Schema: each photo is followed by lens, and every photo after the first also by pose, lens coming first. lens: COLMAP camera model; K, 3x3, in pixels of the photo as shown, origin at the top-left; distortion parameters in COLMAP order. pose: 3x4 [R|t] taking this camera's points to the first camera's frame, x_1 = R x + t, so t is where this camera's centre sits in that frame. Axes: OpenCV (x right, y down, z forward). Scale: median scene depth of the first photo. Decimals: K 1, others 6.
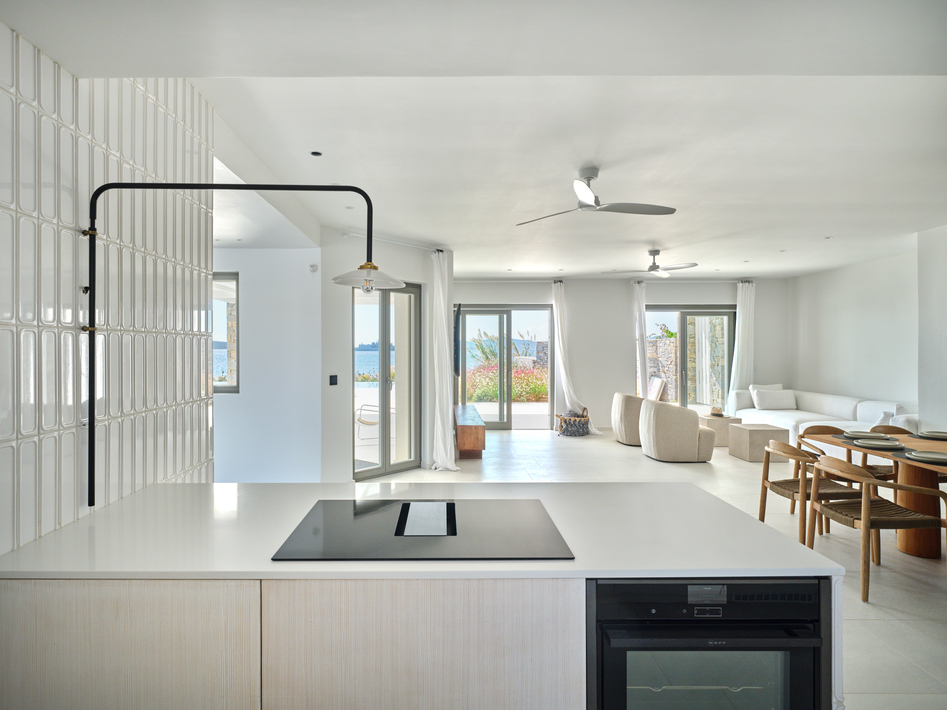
lens RADIAL K [[542.3, 0, 472.1], [0, 542.3, 355.4], [0, 0, 1]] dist [0.040664, 0.001502]
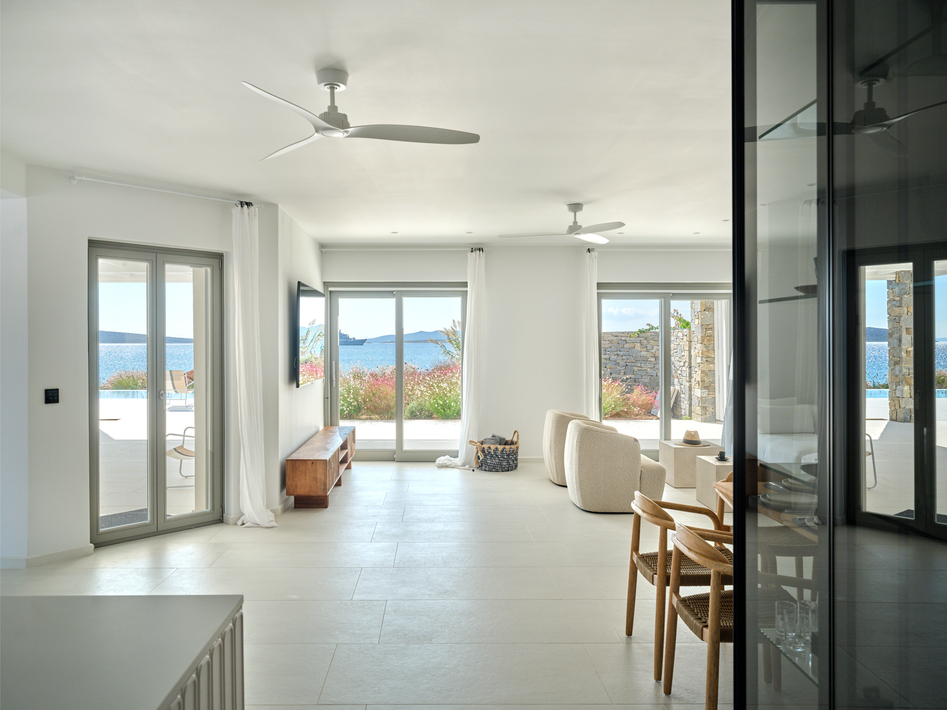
lens RADIAL K [[733.1, 0, 472.8], [0, 733.1, 353.1], [0, 0, 1]] dist [0.013996, 0.001783]
pose [[0.999939, -0.001087, -0.010978, 0.215101], [0.001109, 0.999998, 0.001939, -0.006592], [0.010976, -0.001951, 0.999938, 0.076221]]
